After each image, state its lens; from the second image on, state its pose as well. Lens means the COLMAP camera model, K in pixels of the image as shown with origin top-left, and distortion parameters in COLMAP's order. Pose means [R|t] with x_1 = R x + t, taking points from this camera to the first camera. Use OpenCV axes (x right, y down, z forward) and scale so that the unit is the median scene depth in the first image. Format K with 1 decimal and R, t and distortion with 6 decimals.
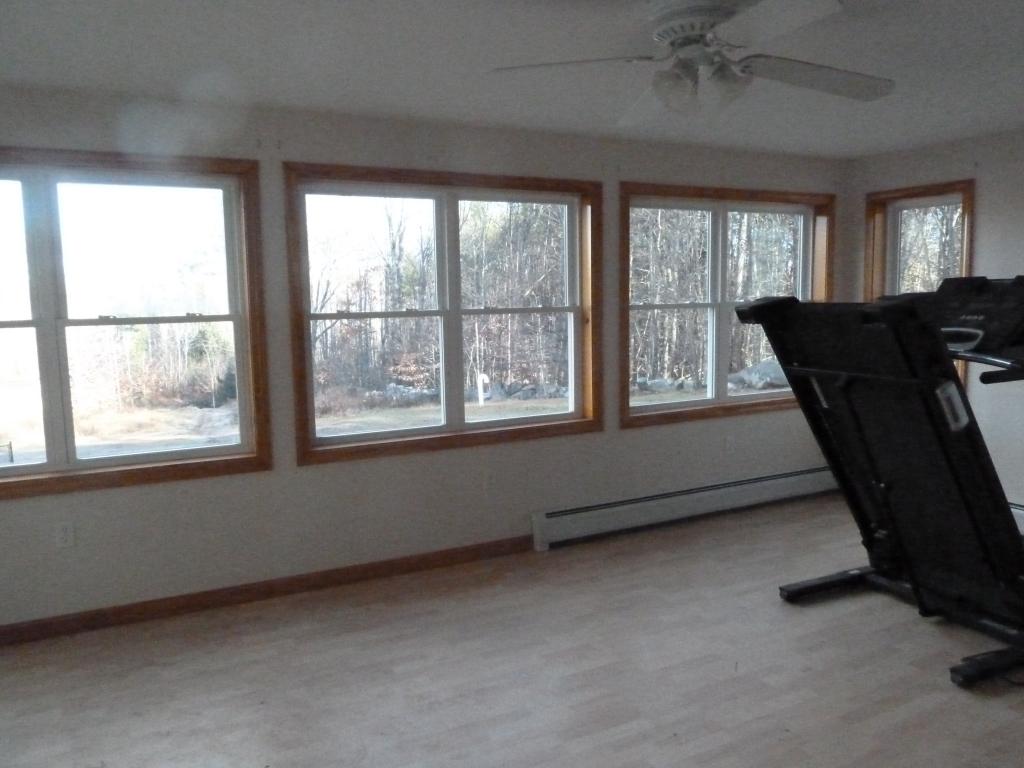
lens RADIAL K [[785.1, 0, 512.0], [0, 785.1, 384.0], [0, 0, 1]] dist [-0.003185, -0.000221]
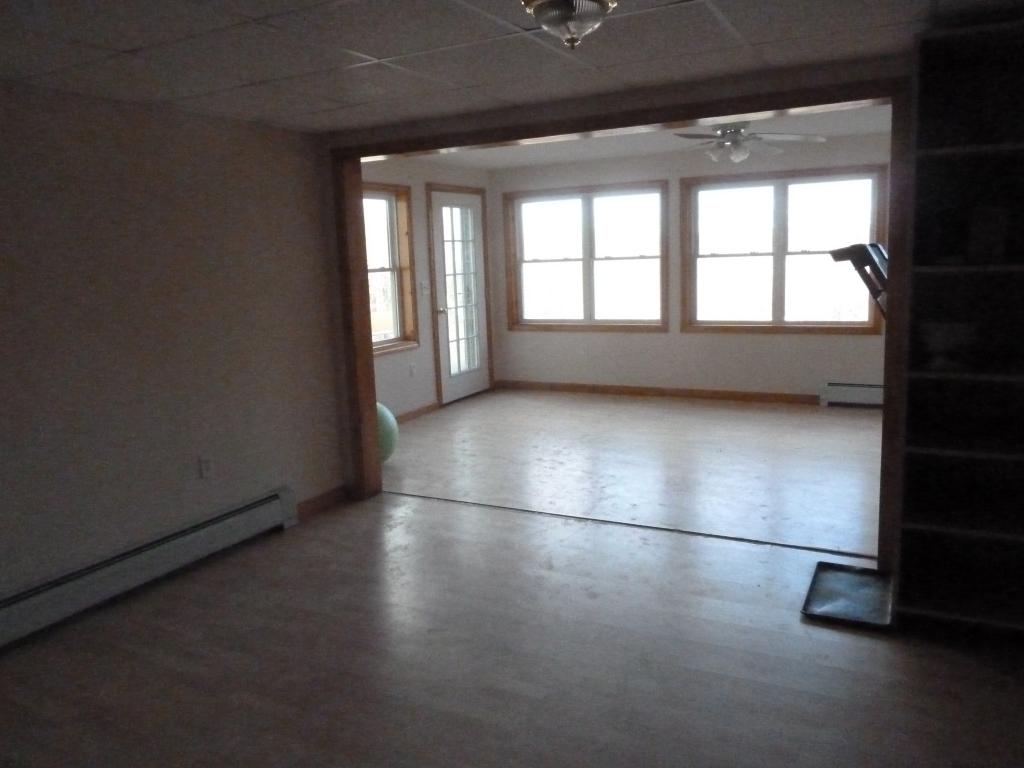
lens RADIAL K [[785.1, 0, 512.0], [0, 785.1, 384.0], [0, 0, 1]] dist [-0.003185, -0.000221]
pose [[0.568980, 0.135158, -0.811168, 1.004543], [-0.065327, 0.990713, 0.119252, 0.022912], [0.819752, -0.014861, 0.572526, -0.434745]]
